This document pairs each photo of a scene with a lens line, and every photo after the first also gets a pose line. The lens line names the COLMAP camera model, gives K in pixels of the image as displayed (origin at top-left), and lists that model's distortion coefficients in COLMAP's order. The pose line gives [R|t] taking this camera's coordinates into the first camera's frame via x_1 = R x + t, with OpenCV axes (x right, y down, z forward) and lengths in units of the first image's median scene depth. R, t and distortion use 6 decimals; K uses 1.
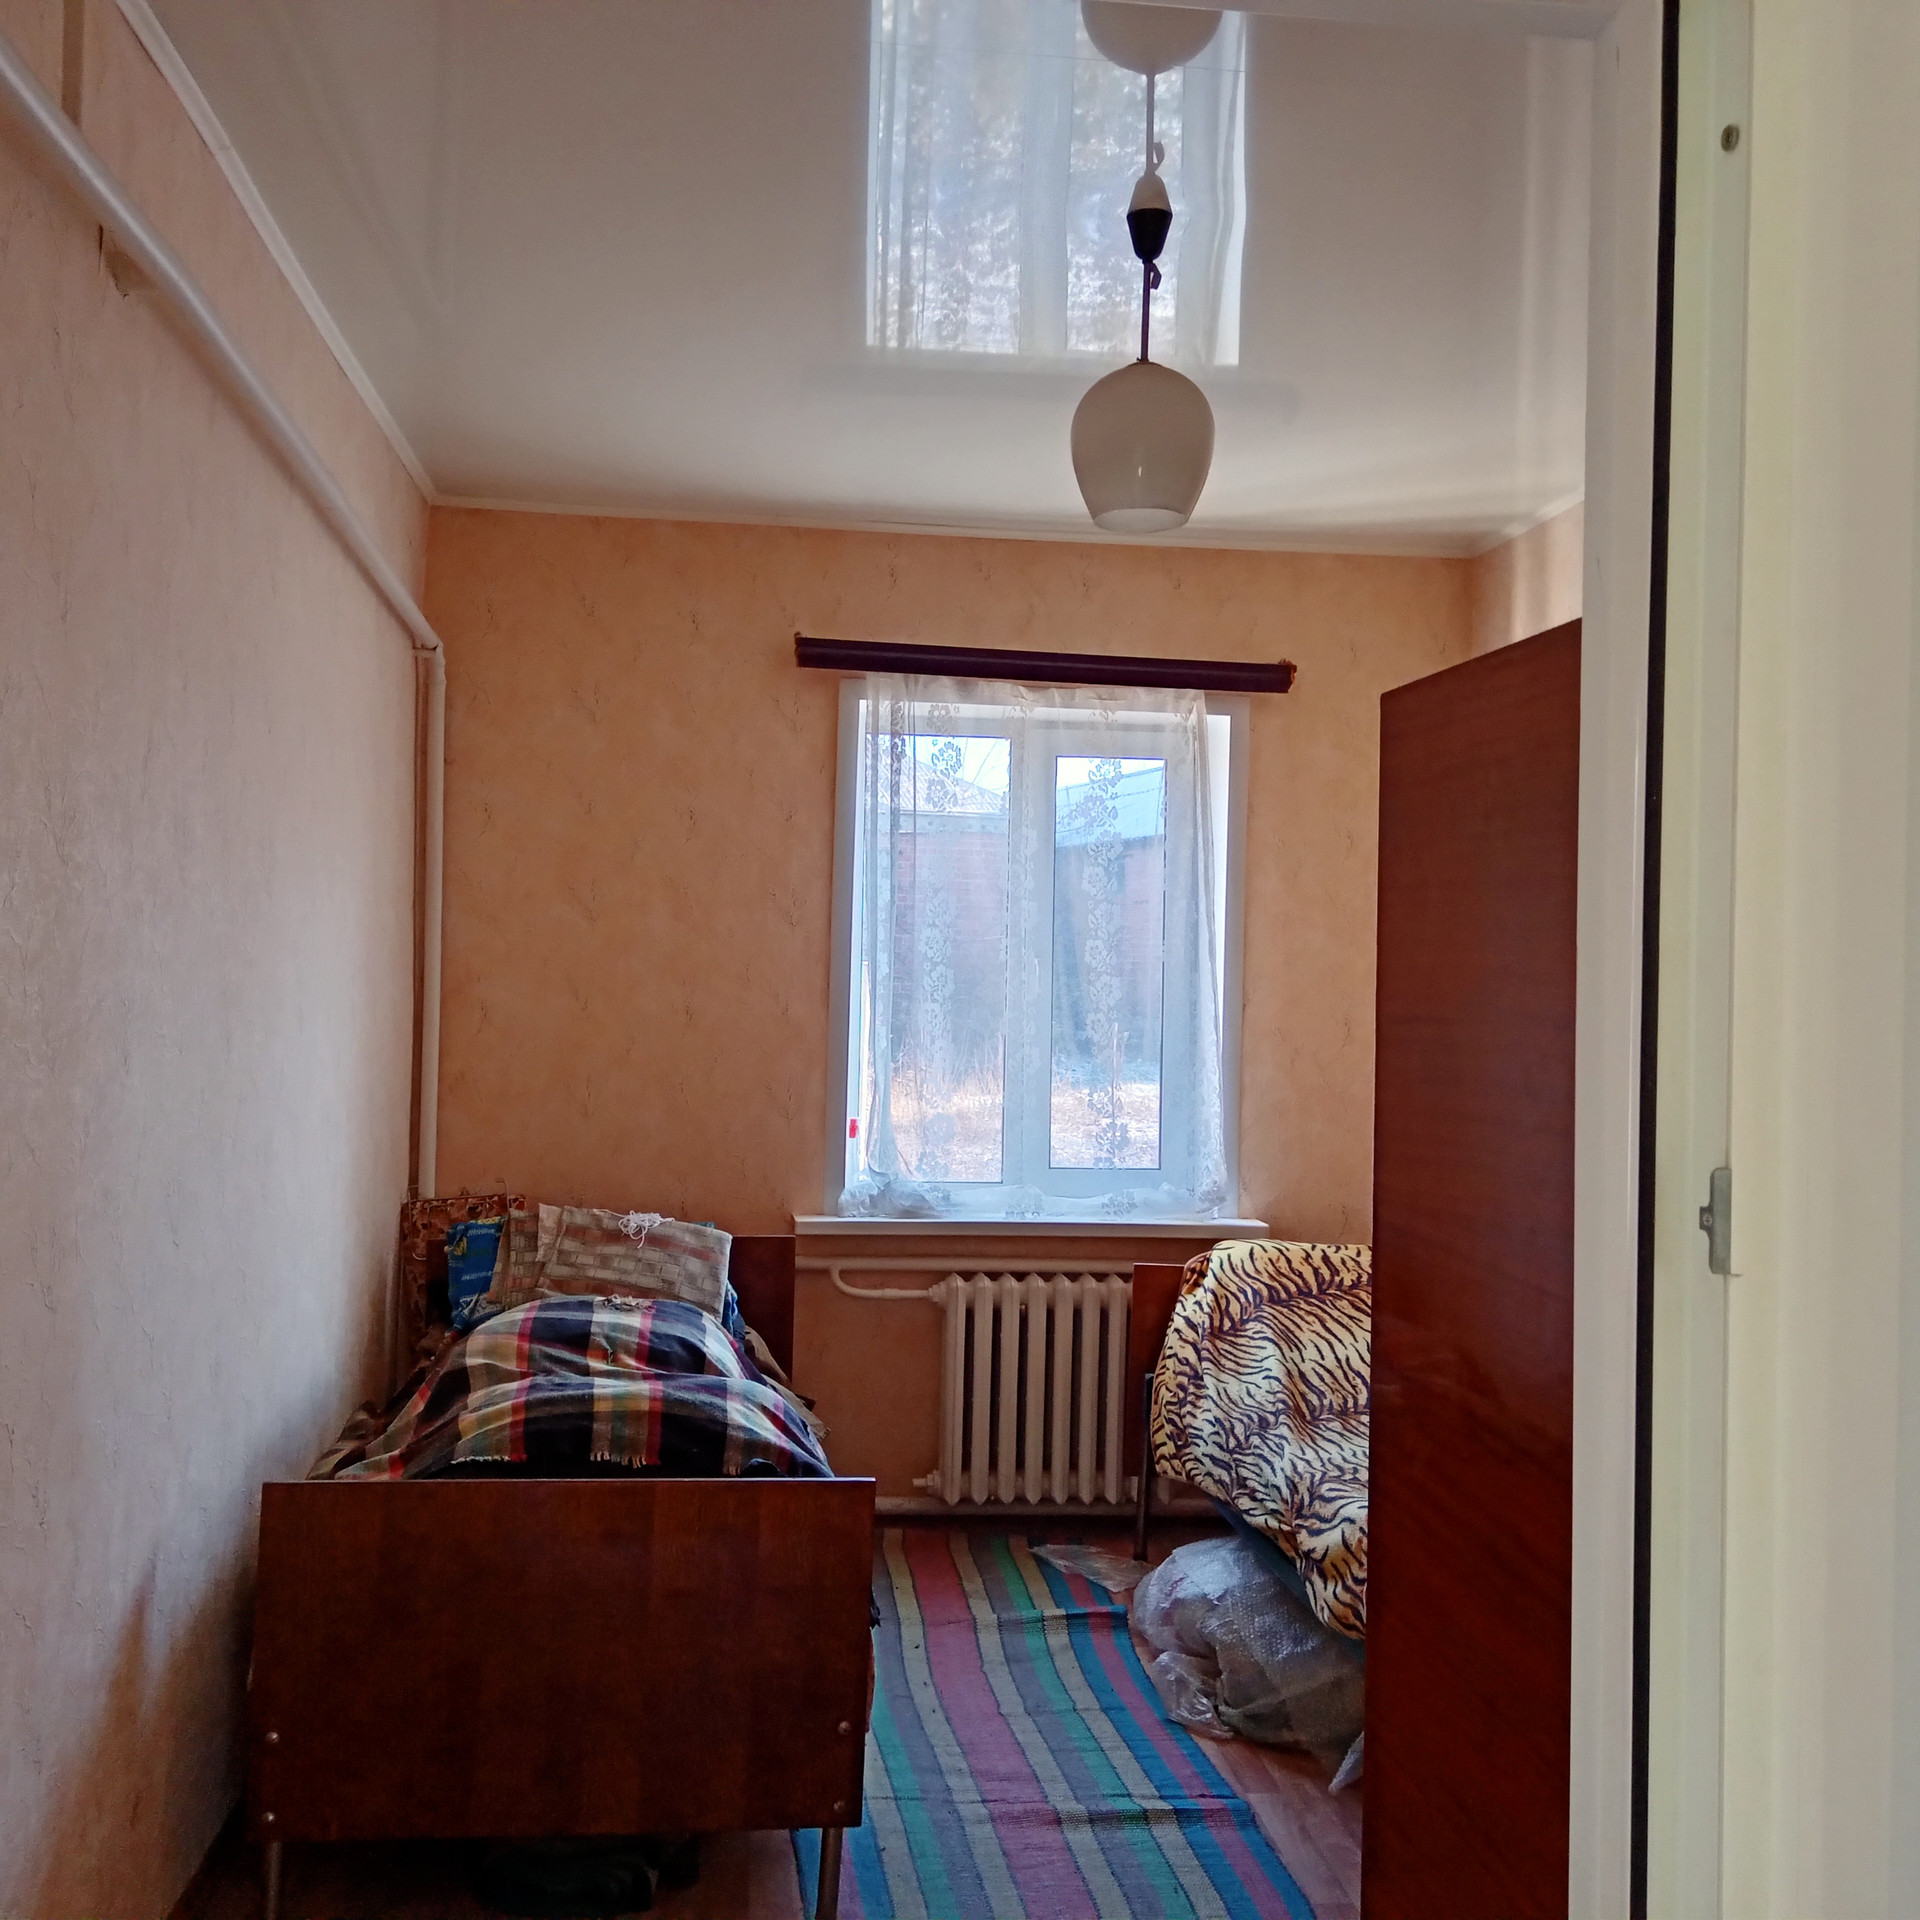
lens RADIAL K [[1881.7, 0, 960.0], [0, 1881.7, 960.0], [0, 0, 1]] dist [0.037991, -0.036669]
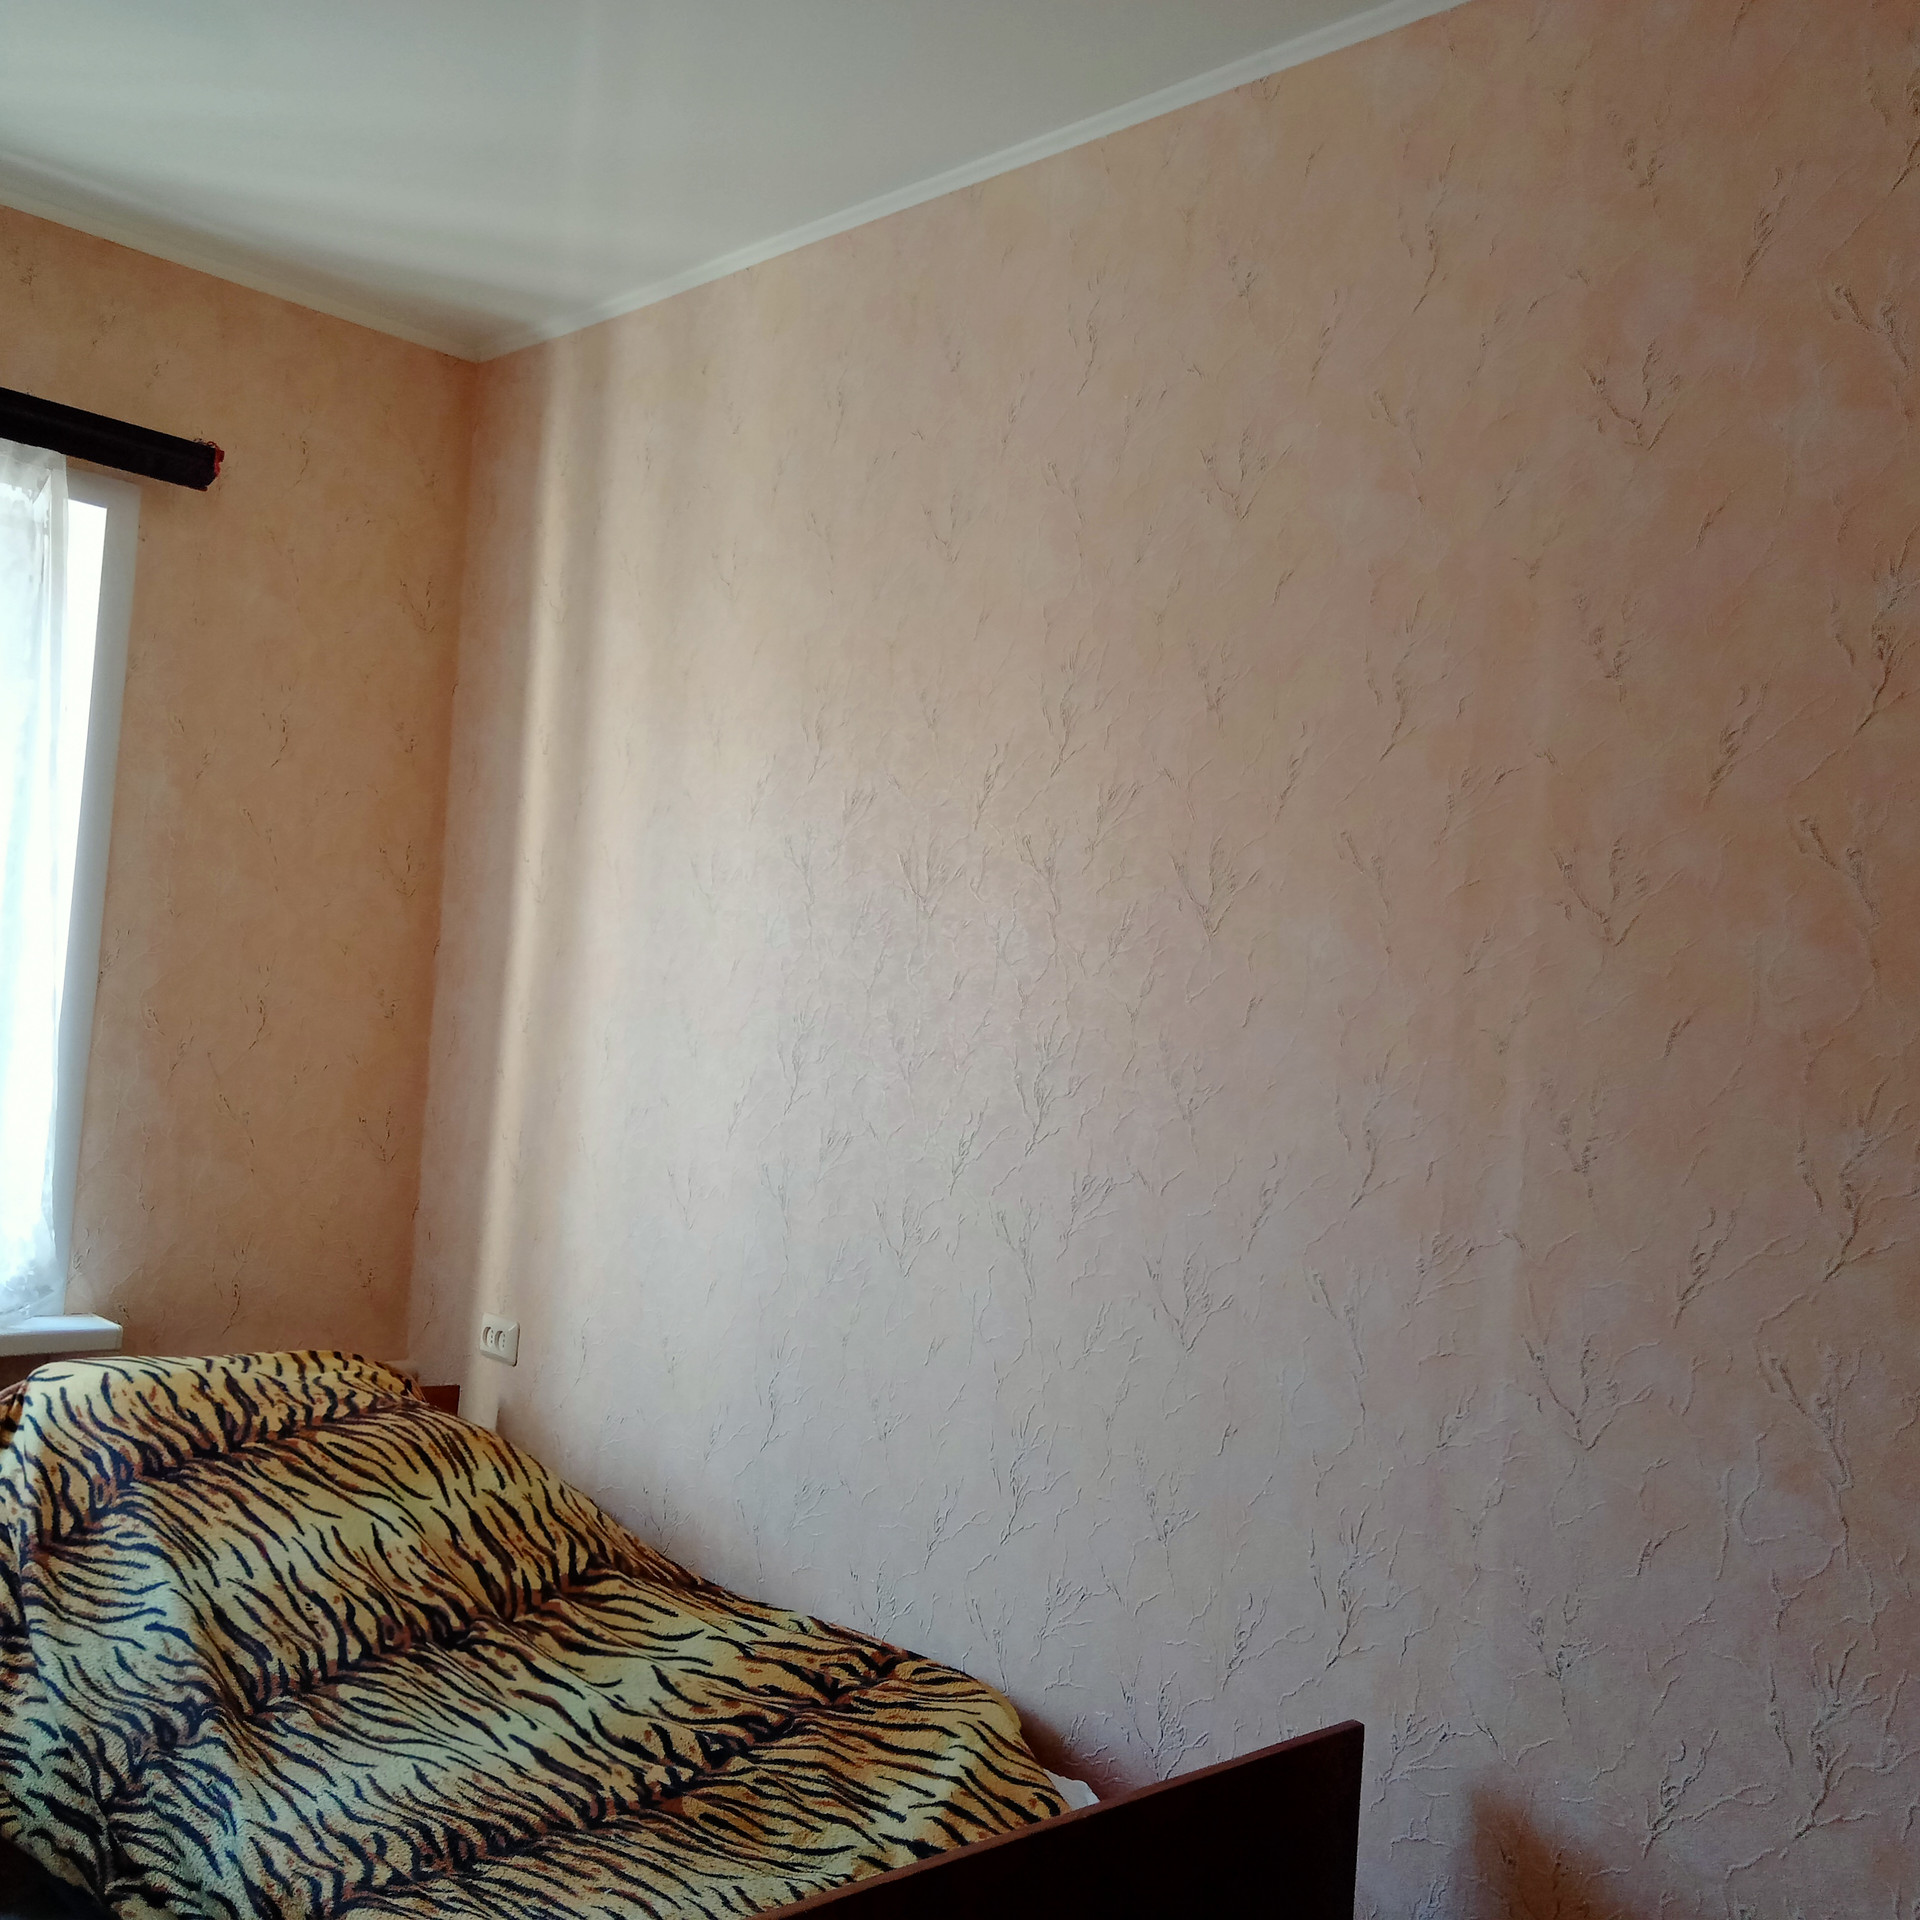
lens RADIAL K [[1881.7, 0, 960.0], [0, 1881.7, 960.0], [0, 0, 1]] dist [0.037991, -0.036669]
pose [[0.791448, 0.056678, 0.608603, -0.007296], [-0.068797, 0.997625, -0.003441, 0.002188], [-0.607353, -0.039147, 0.793467, 0.379662]]
